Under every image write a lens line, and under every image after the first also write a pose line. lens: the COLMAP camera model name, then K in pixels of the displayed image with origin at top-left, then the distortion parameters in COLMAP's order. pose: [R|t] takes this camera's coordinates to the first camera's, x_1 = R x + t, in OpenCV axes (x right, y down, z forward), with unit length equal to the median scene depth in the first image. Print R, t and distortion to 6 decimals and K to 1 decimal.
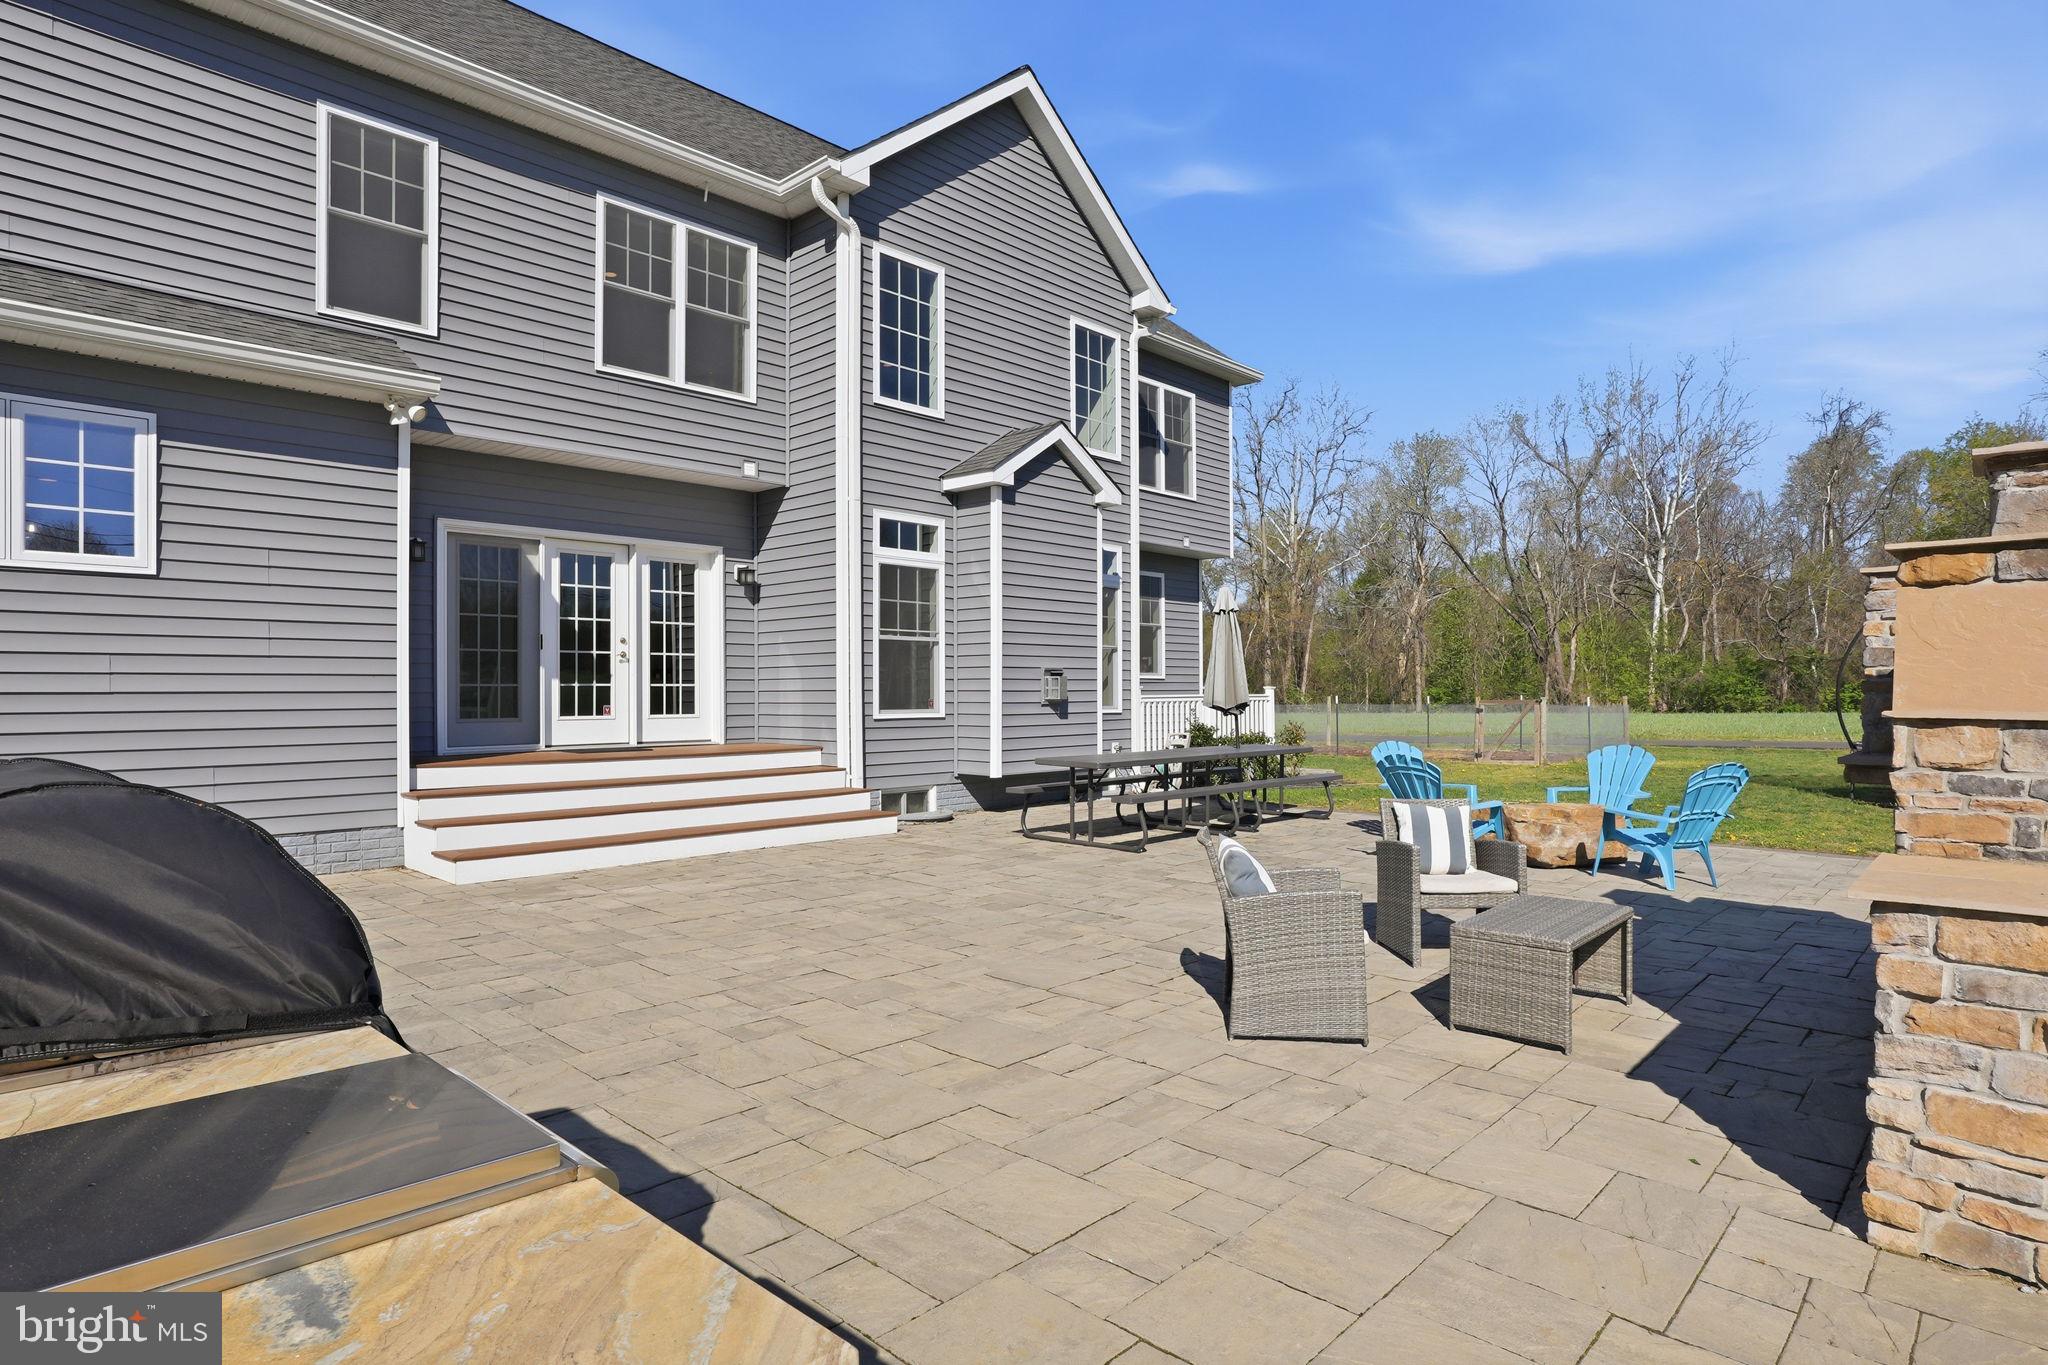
lens RADIAL K [[1107.5, 0, 1017.9], [0, 1107.5, 678.2], [0, 0, 1]] dist [-0.023152, 0.000646]
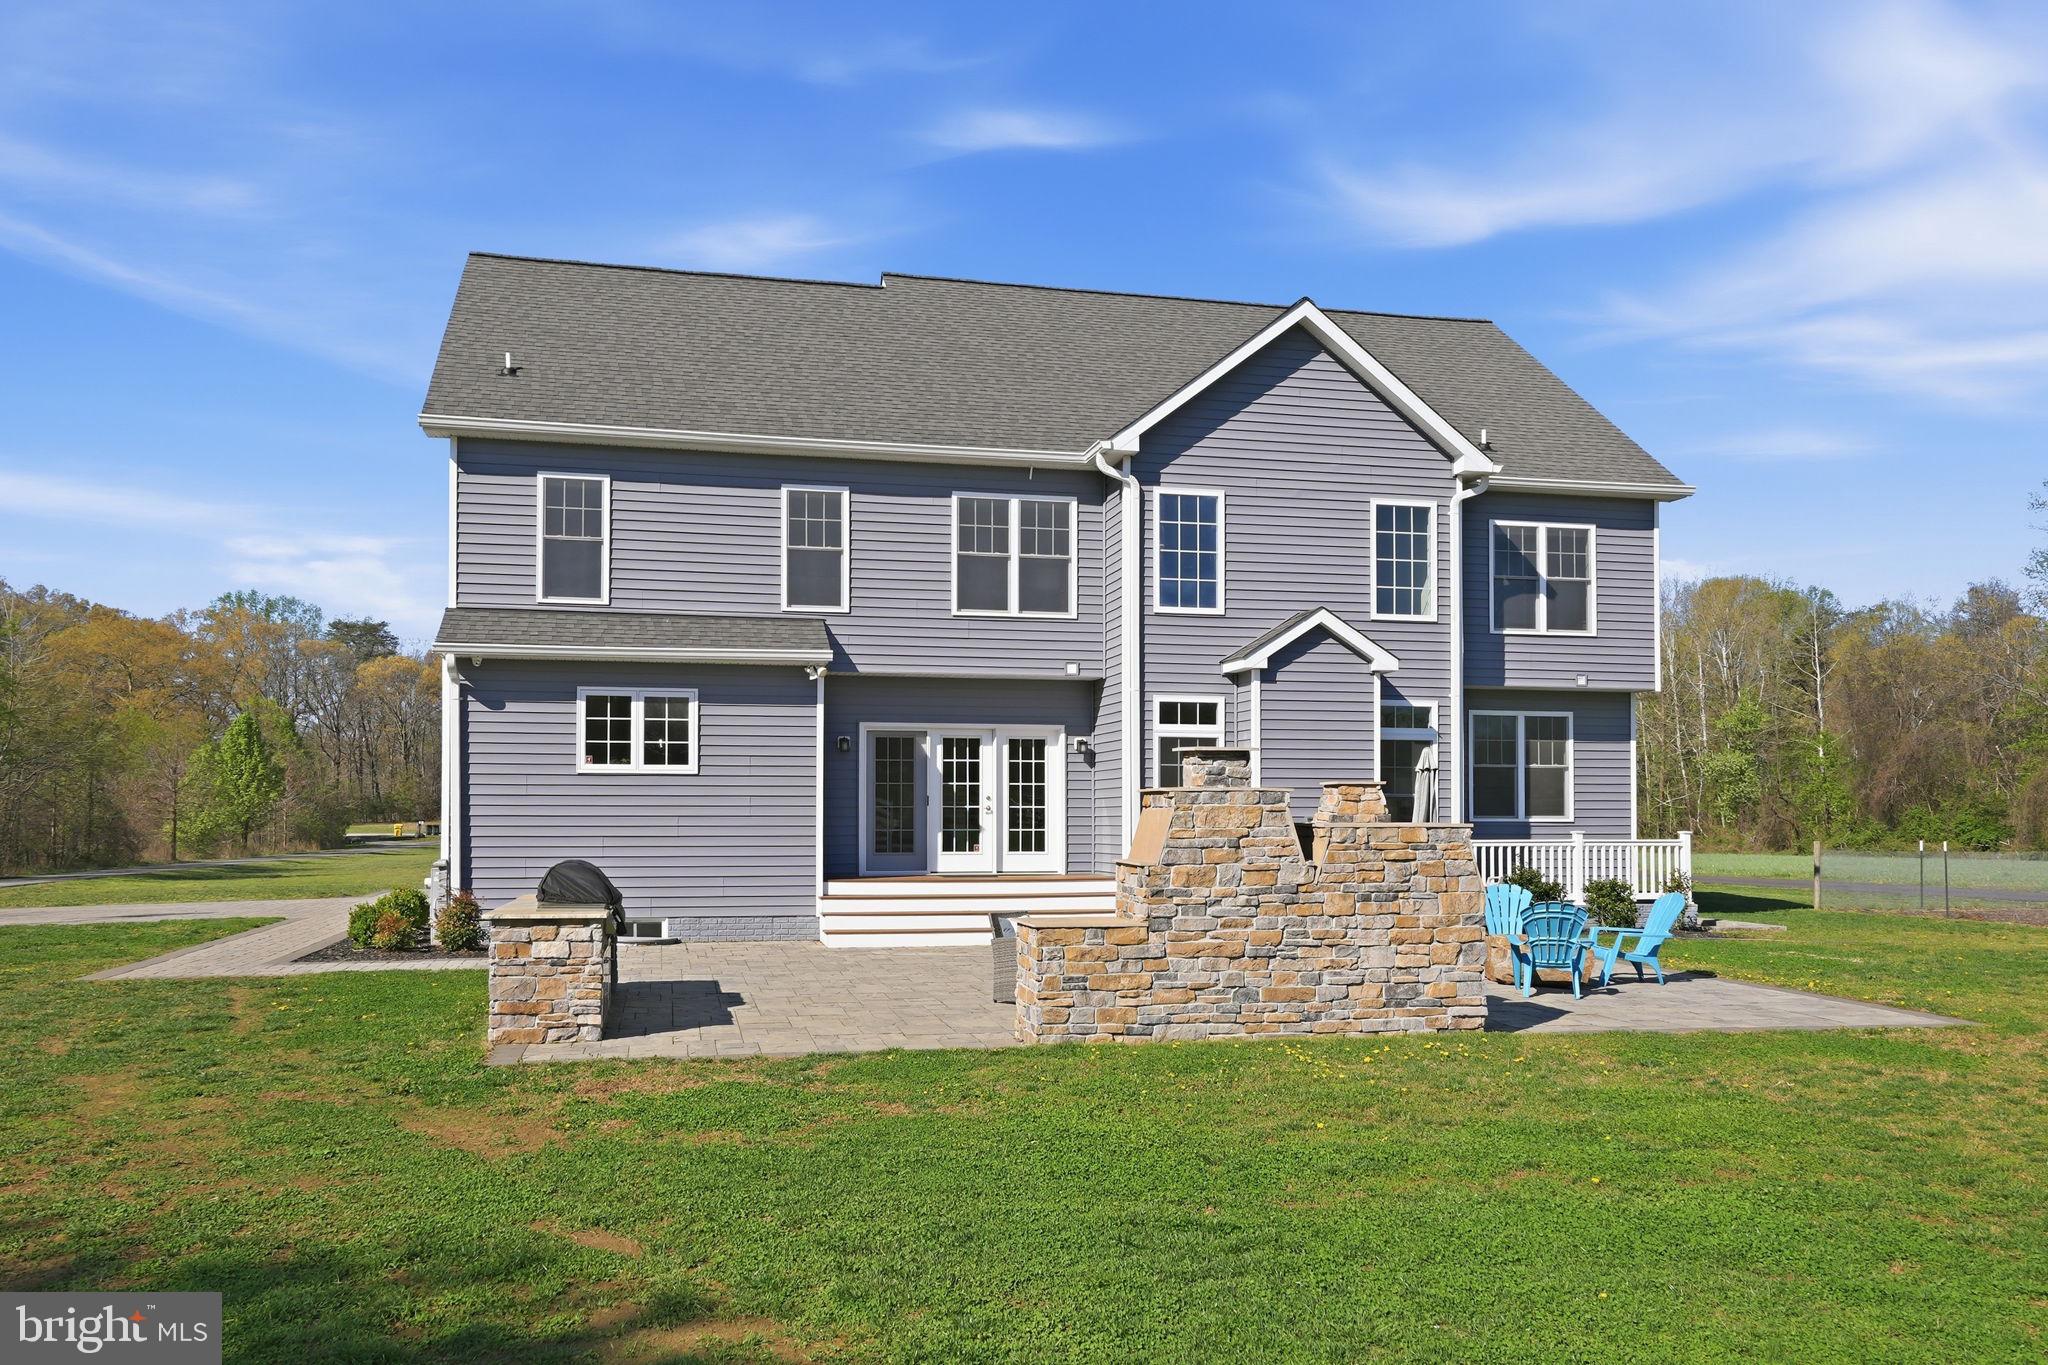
lens RADIAL K [[1569.6, 0, 1031.4], [0, 1569.6, 793.4], [0, 0, 1]] dist [-0.004891, 0.000010]
pose [[0.838202, -0.003054, -0.545351, 0.761961], [0.002024, 0.999995, -0.002490, -0.034773], [0.545356, 0.000983, 0.838204, -0.623785]]
